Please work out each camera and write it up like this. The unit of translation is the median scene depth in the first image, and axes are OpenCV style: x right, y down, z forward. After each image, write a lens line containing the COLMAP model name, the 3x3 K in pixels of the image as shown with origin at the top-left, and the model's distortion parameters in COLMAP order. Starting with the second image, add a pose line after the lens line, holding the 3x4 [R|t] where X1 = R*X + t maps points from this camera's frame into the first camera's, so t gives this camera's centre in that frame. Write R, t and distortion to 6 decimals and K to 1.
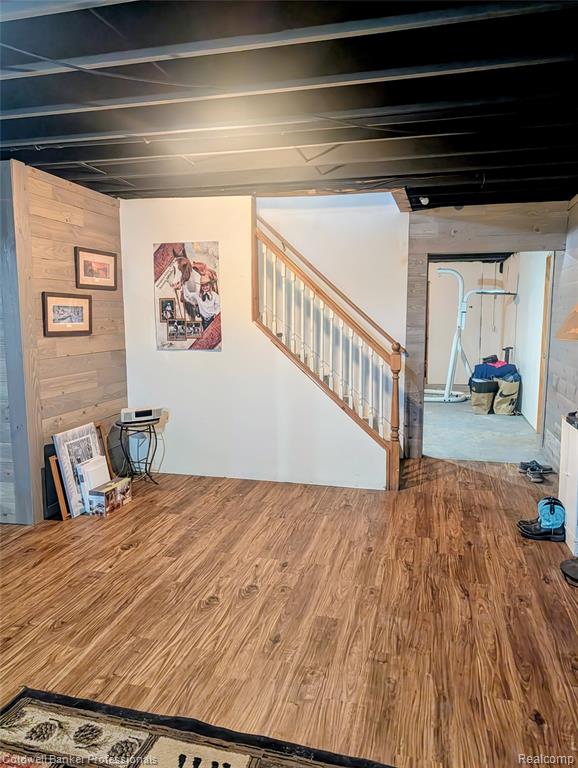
lens RADIAL K [[551.3, 0, 297.1], [0, 551.3, 379.5], [0, 0, 1]] dist [0.023811, -0.008700]
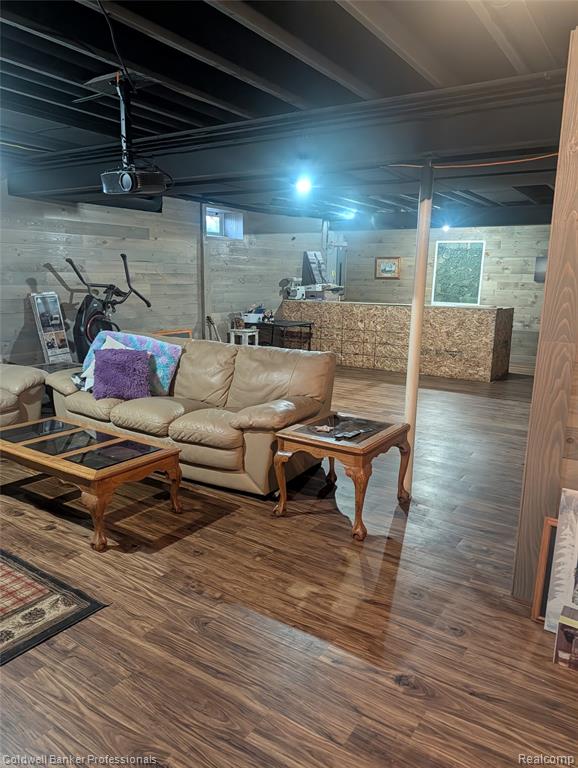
lens RADIAL K [[551.3, 0, 297.1], [0, 551.3, 379.5], [0, 0, 1]] dist [0.023811, -0.008700]
pose [[-0.324781, 0.174159, -0.929616, 0.345842], [-0.136708, 0.963933, 0.228350, -0.196004], [0.935857, 0.201249, -0.289258, 1.538704]]
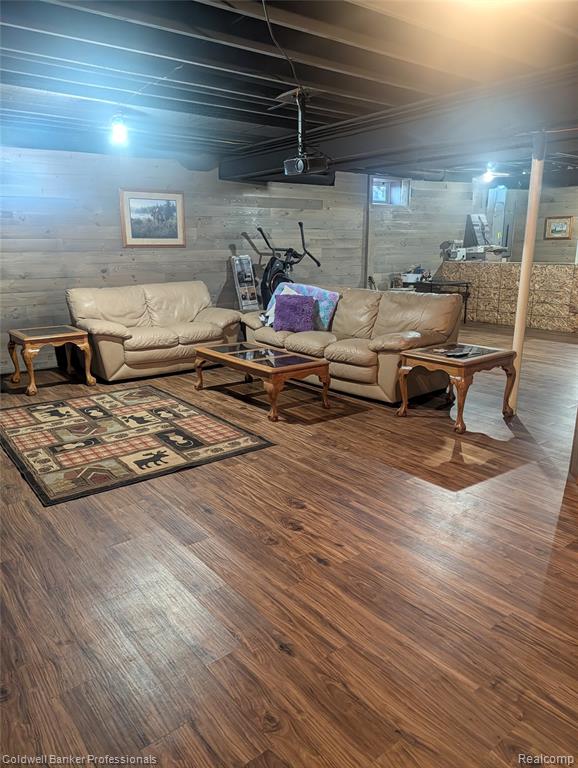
lens RADIAL K [[550.5, 0, 289.0], [0, 550.5, 384.0], [0, 0, 1]] dist [0.124858, -0.248296]
pose [[-0.613369, 0.198472, -0.764452, 0.779732], [-0.091427, 0.943561, 0.318331, -0.194845], [0.784487, 0.265146, -0.560605, 1.905029]]
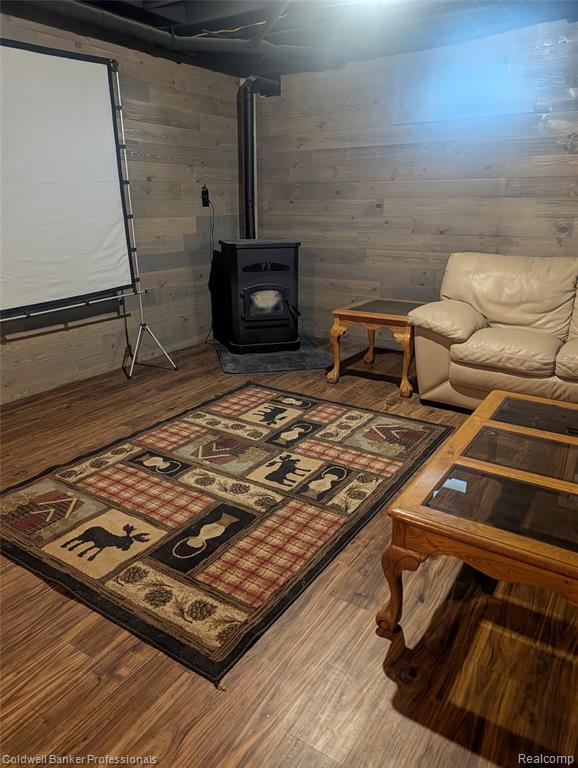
lens RADIAL K [[551.3, 0, 297.1], [0, 551.3, 379.5], [0, 0, 1]] dist [0.023811, -0.008700]
pose [[-0.949035, -0.096682, 0.299976, -0.726907], [0.039565, 0.907711, 0.417725, -0.078598], [-0.312678, 0.408304, -0.857625, 1.356932]]
